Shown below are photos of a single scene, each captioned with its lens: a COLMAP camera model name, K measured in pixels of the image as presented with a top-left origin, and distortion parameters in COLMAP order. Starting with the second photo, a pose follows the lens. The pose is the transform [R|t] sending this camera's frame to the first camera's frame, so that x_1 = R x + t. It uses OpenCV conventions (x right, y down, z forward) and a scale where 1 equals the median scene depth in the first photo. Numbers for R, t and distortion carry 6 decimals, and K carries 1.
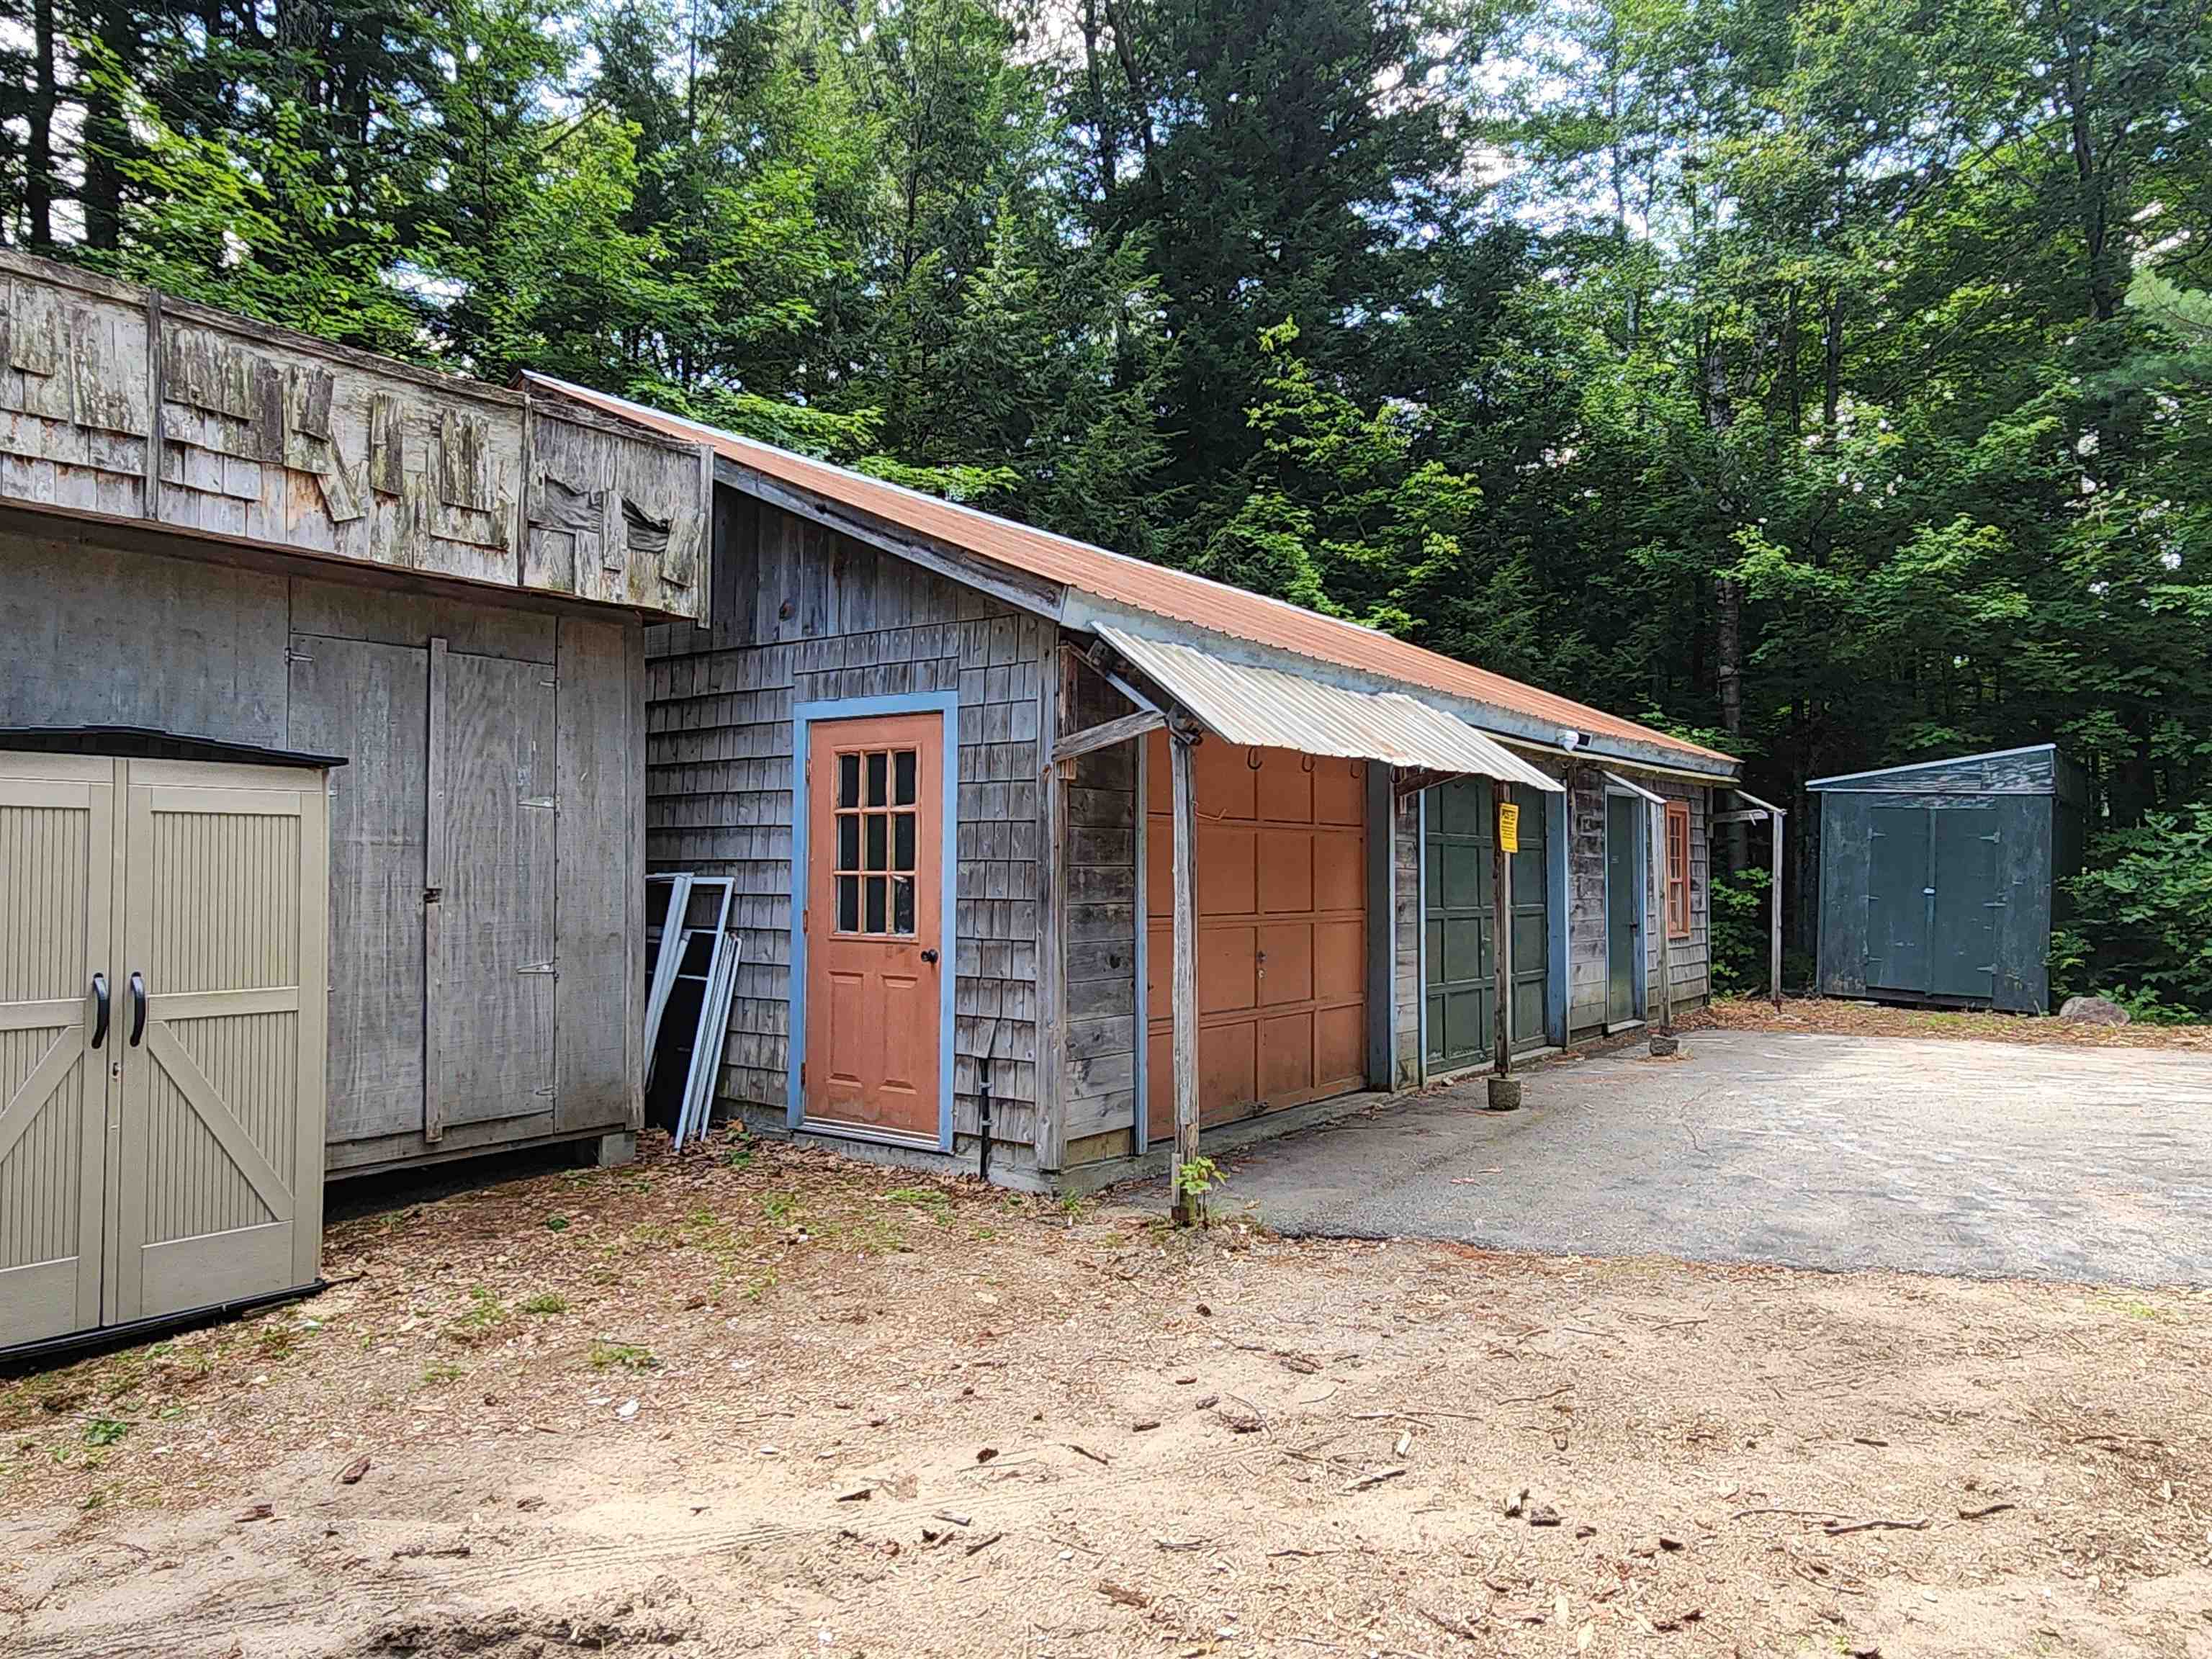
lens RADIAL K [[1509.6, 0, 1074.9], [0, 1509.6, 818.2], [0, 0, 1]] dist [0.003515, -0.002785]
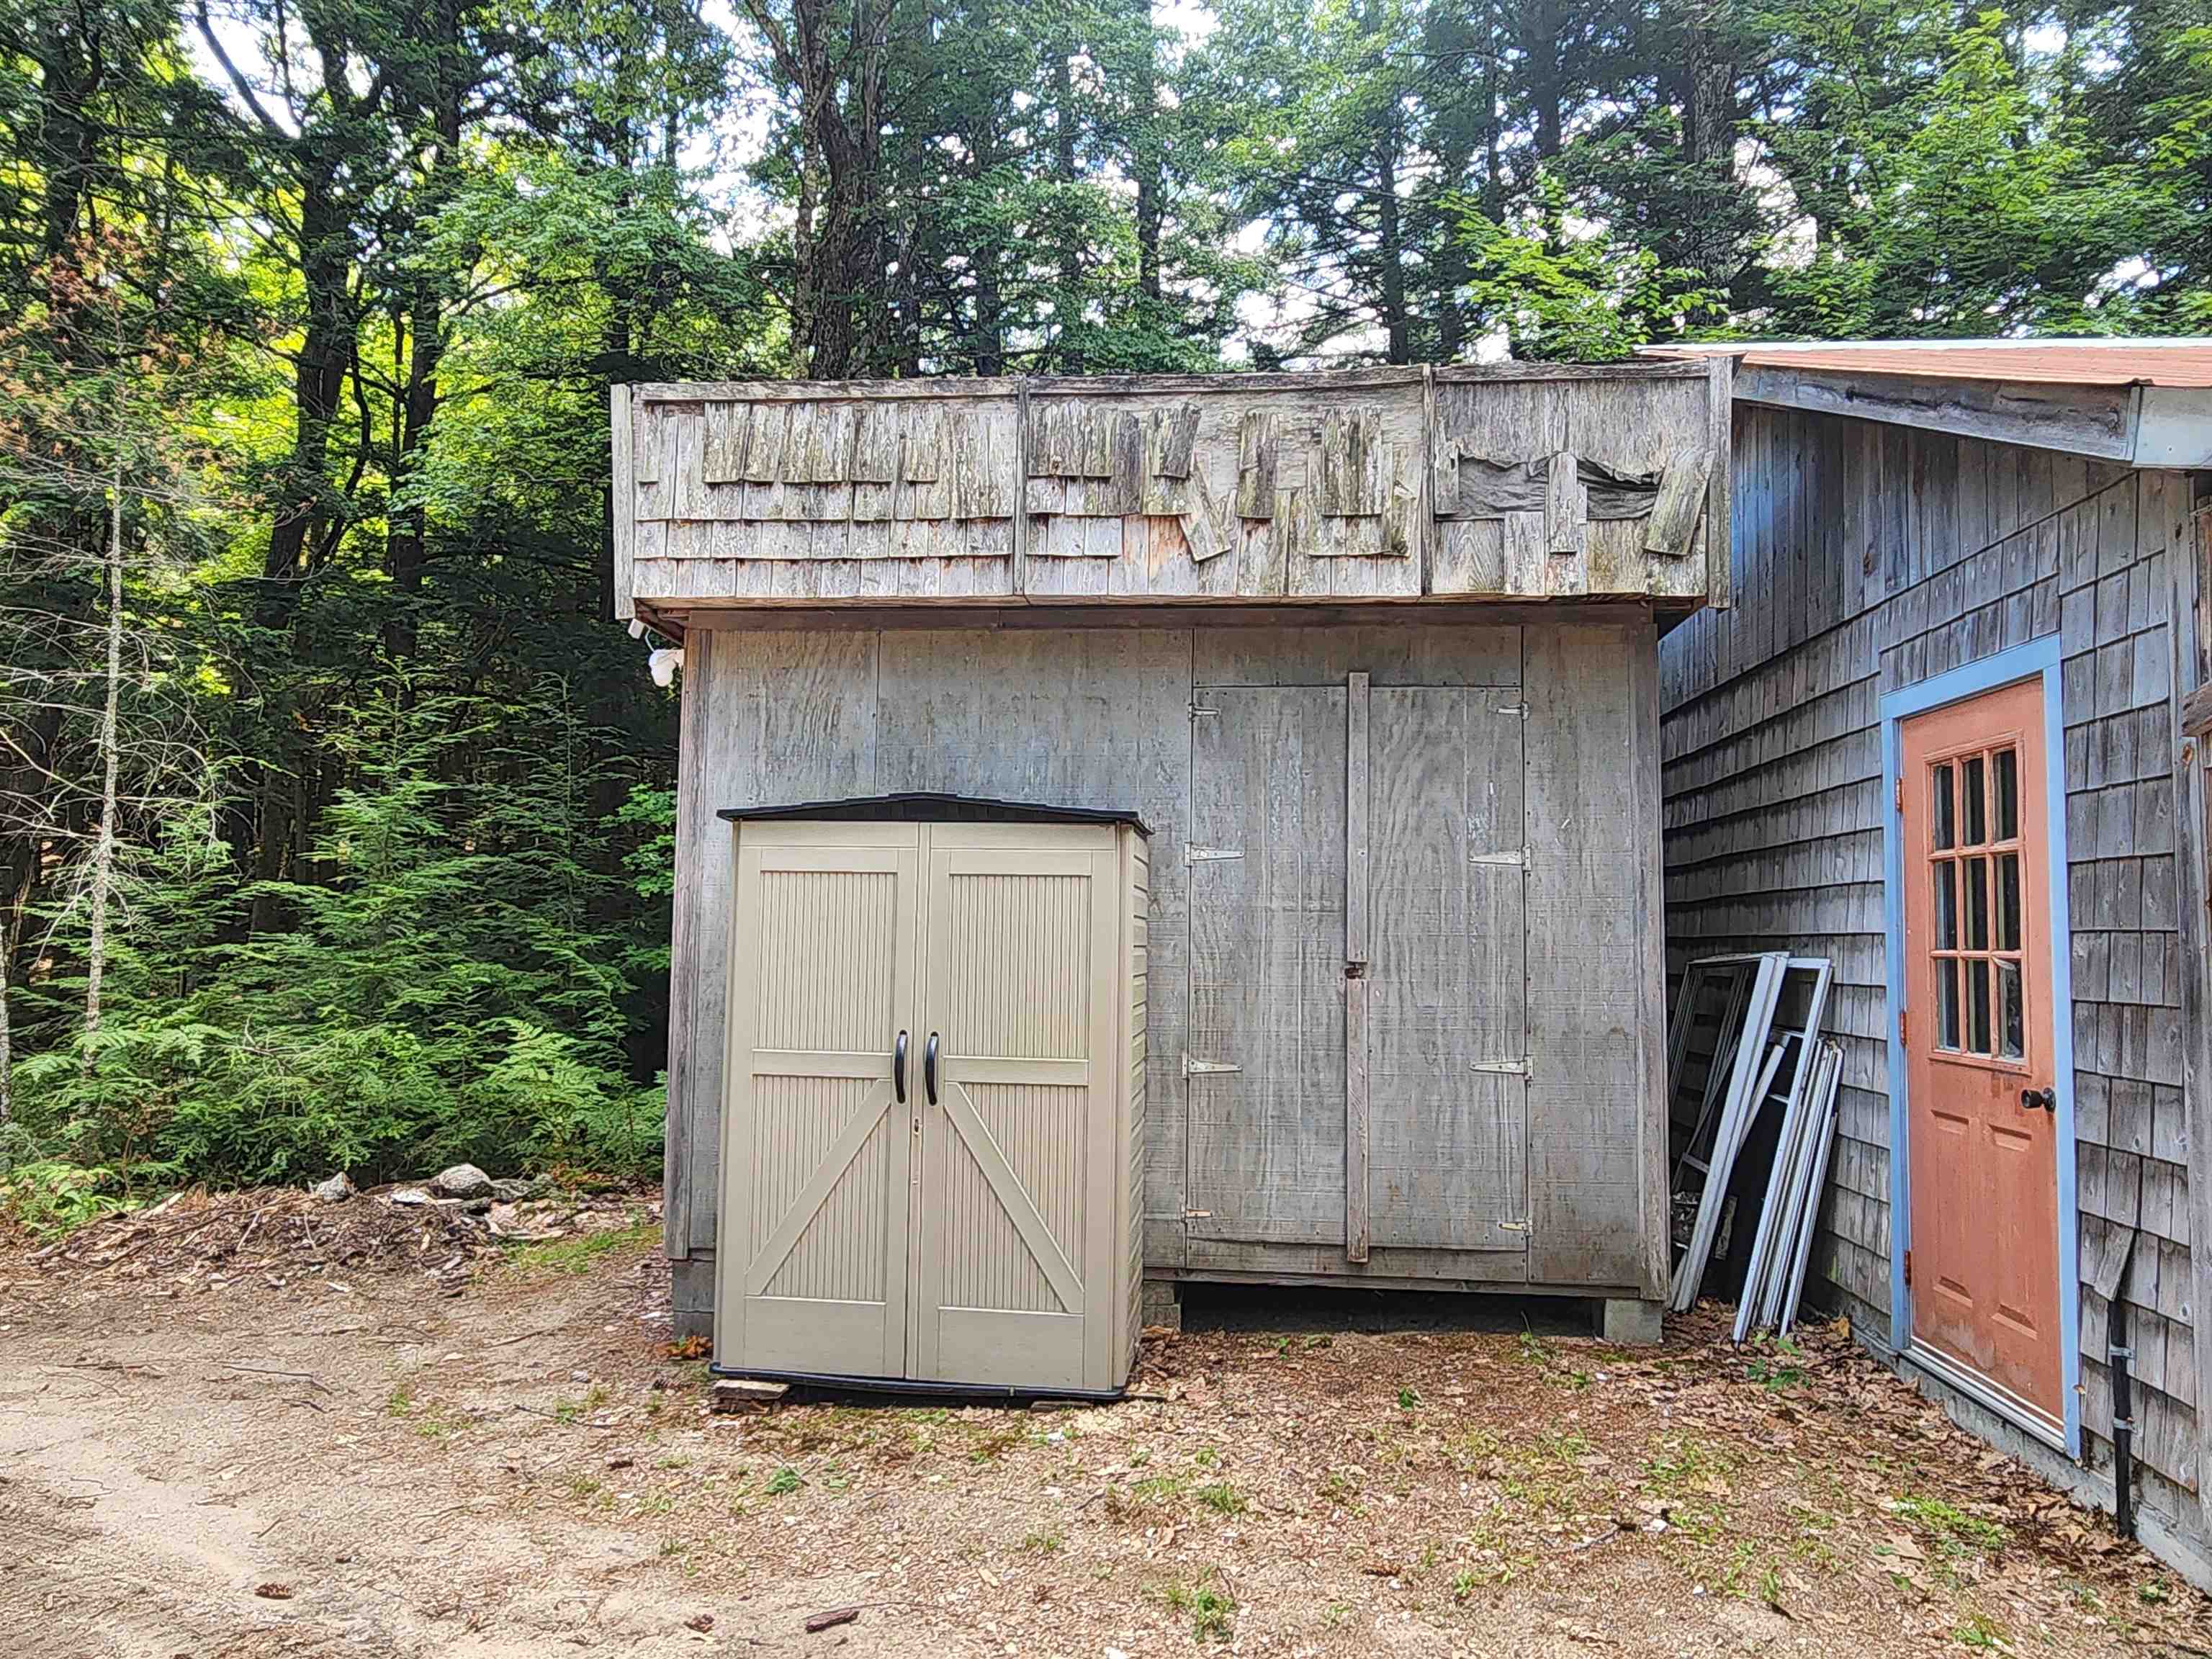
lens RADIAL K [[1509.6, 0, 1074.9], [0, 1509.6, 818.2], [0, 0, 1]] dist [0.003515, -0.002785]
pose [[0.507238, -0.062938, -0.859504, 0.236800], [0.011810, 0.997744, -0.066091, 0.019911], [0.861725, 0.023373, 0.506837, 0.424512]]
